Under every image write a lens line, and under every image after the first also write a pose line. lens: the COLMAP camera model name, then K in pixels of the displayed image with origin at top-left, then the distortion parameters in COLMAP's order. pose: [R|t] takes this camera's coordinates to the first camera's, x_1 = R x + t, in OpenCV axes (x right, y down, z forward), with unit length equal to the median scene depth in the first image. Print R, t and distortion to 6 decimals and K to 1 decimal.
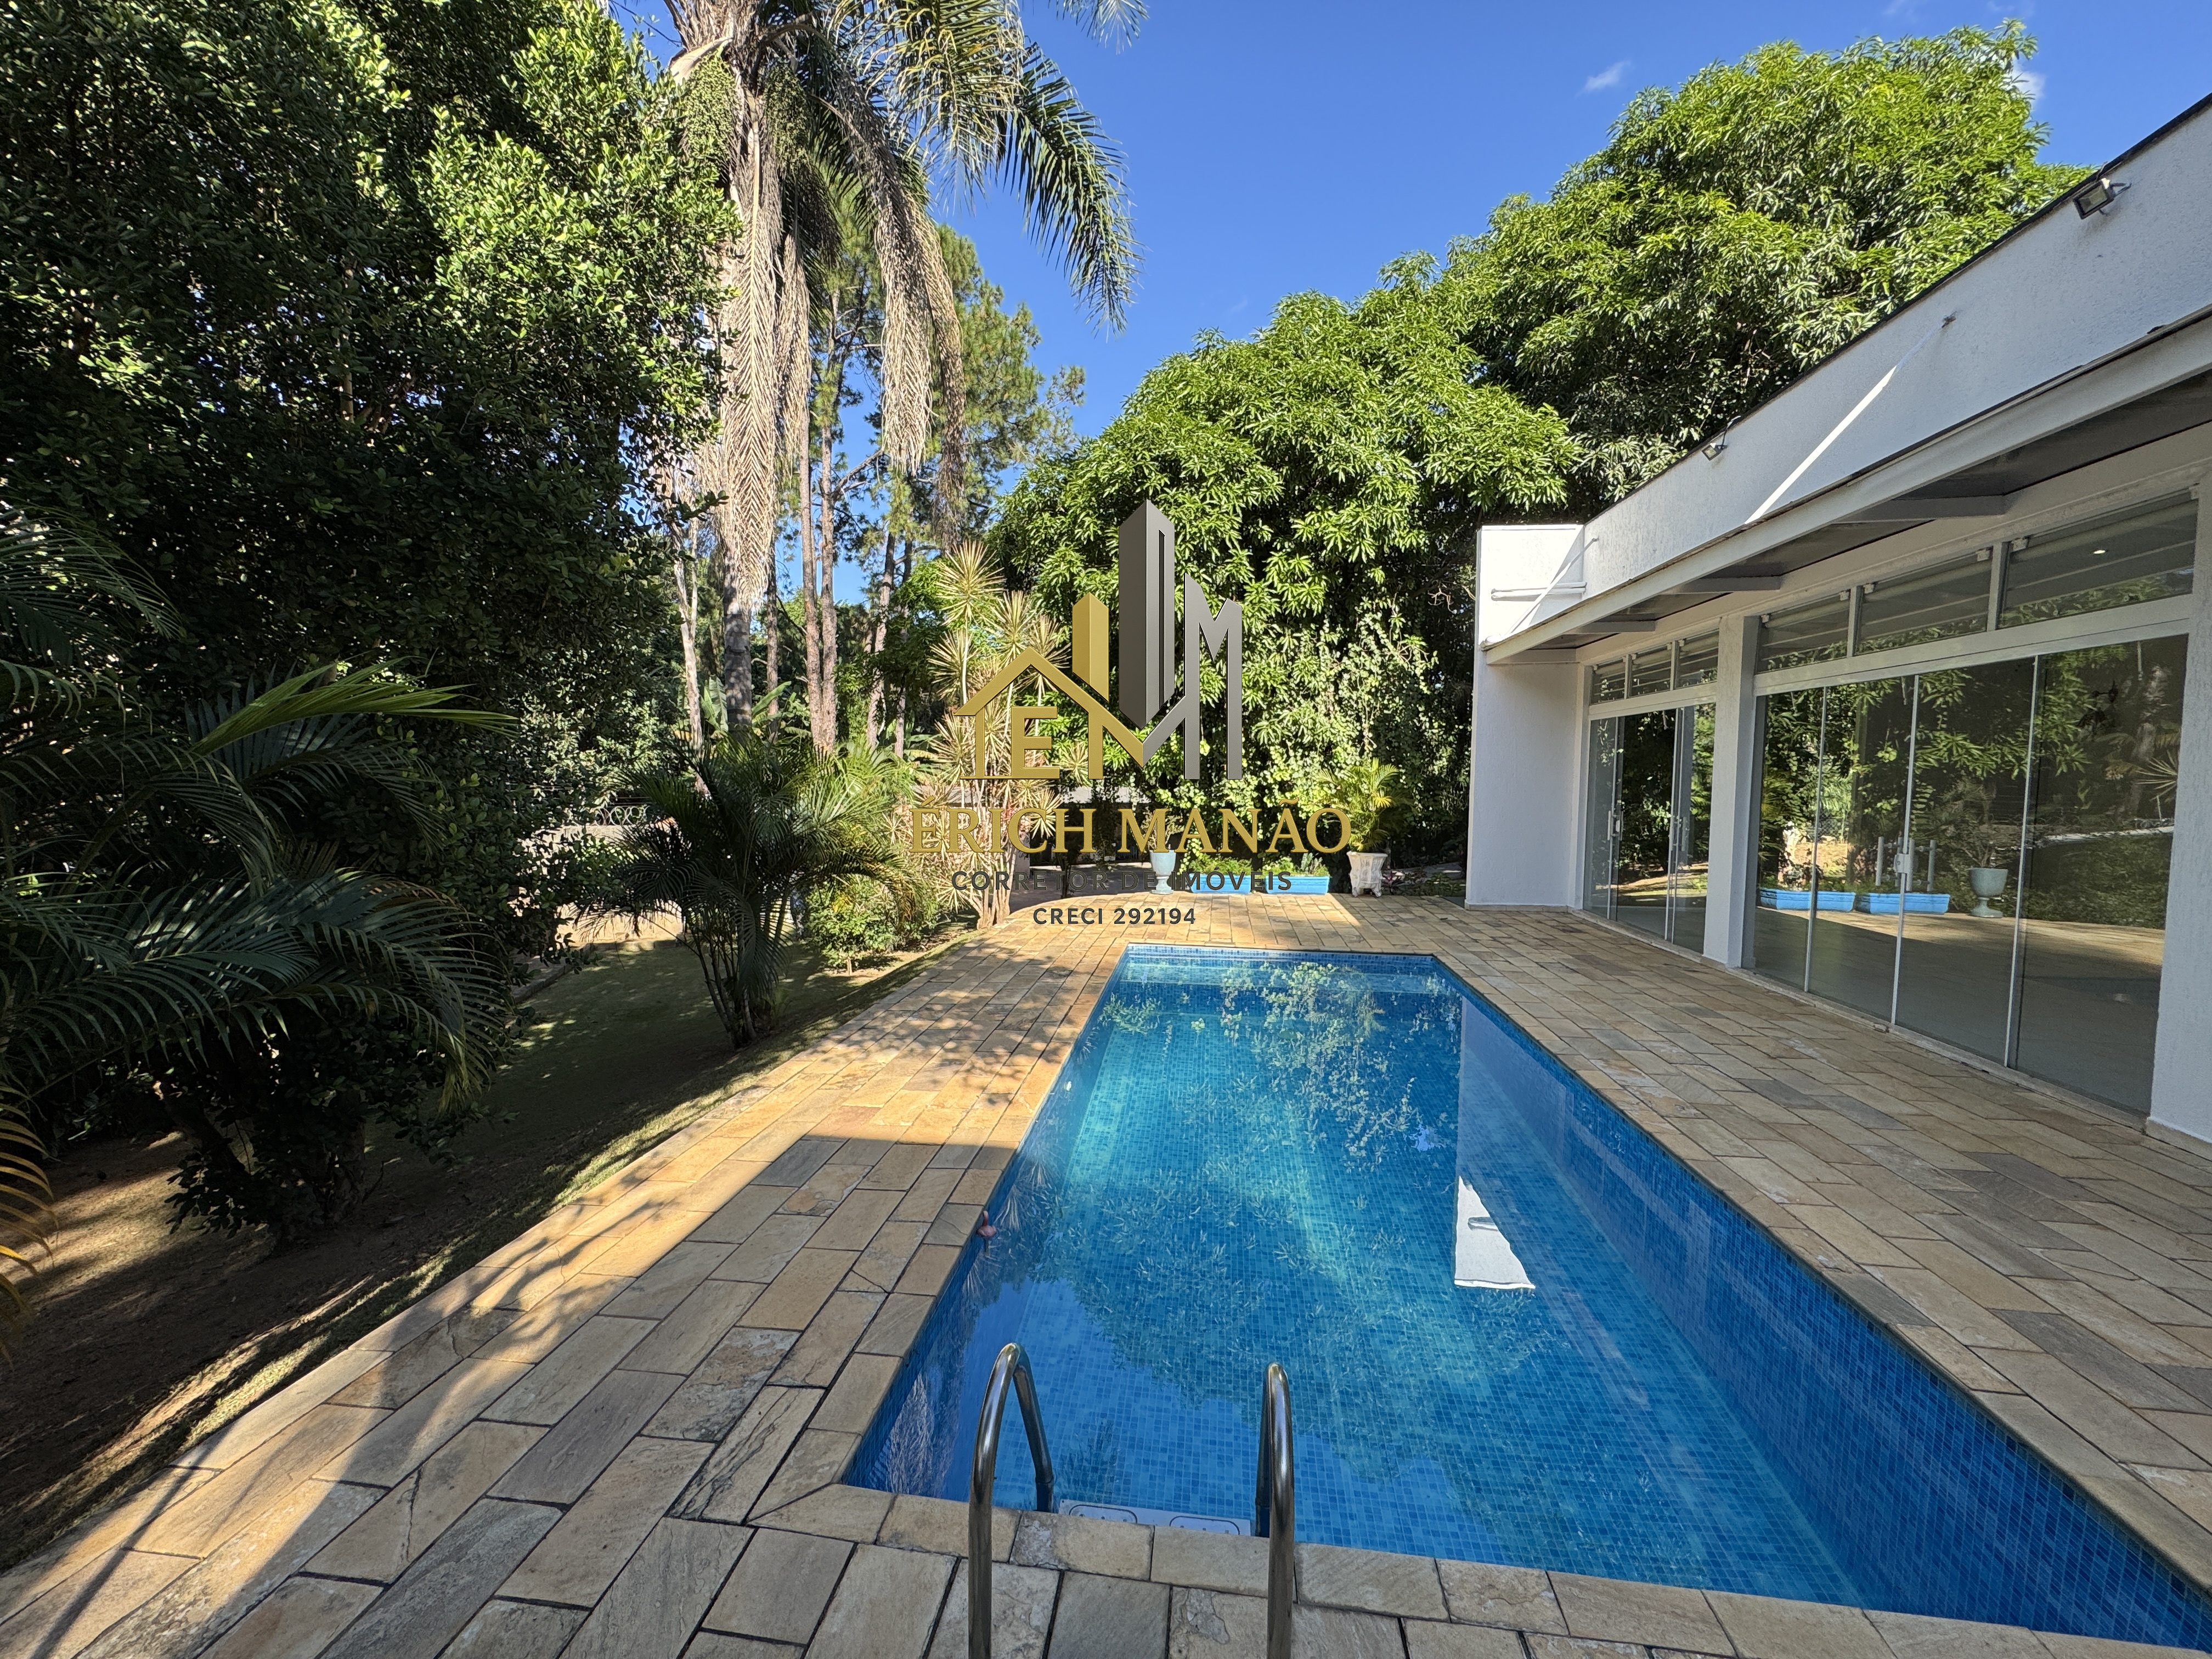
lens RADIAL K [[883.3, 0, 1102.6], [0, 883.3, 829.4], [0, 0, 1]] dist [-0.003932, 0.000497]
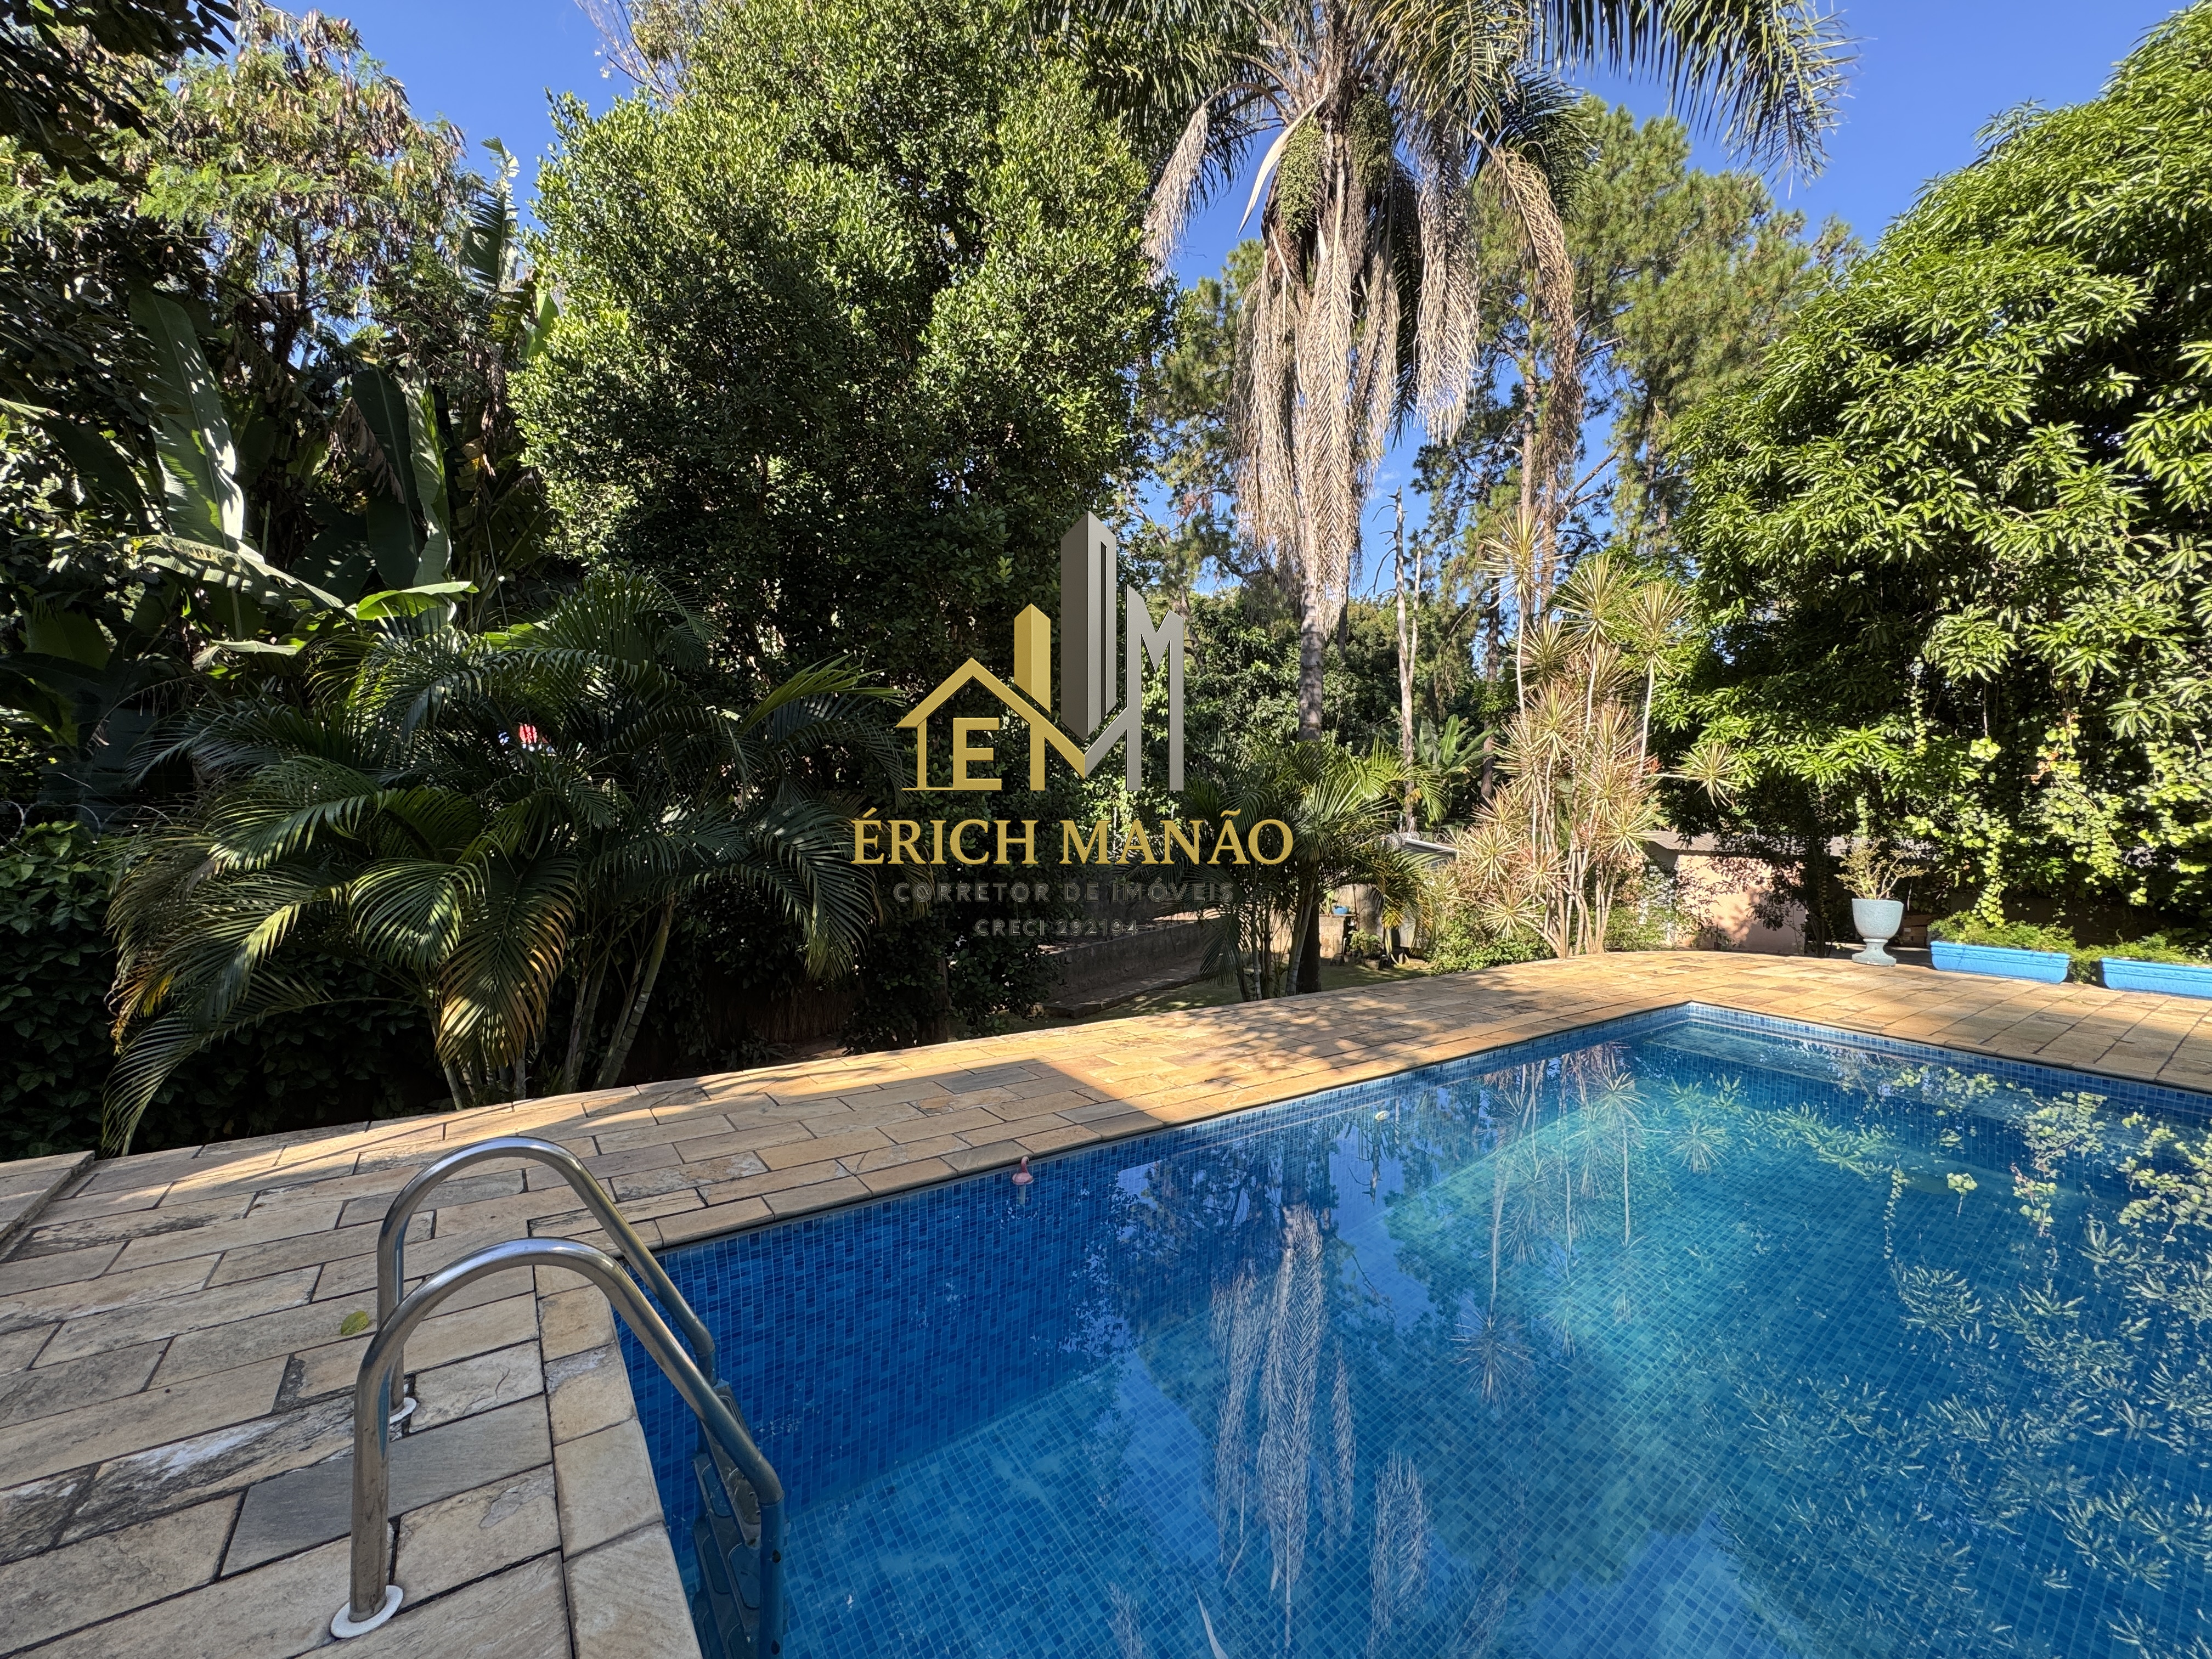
lens RADIAL K [[883.3, 0, 1102.6], [0, 883.3, 829.4], [0, 0, 1]] dist [-0.003932, 0.000497]
pose [[0.681185, 0.027915, -0.731579, 0.157681], [-0.070740, 0.997107, -0.027821, 0.031587], [0.728686, 0.070703, 0.681189, 0.105889]]
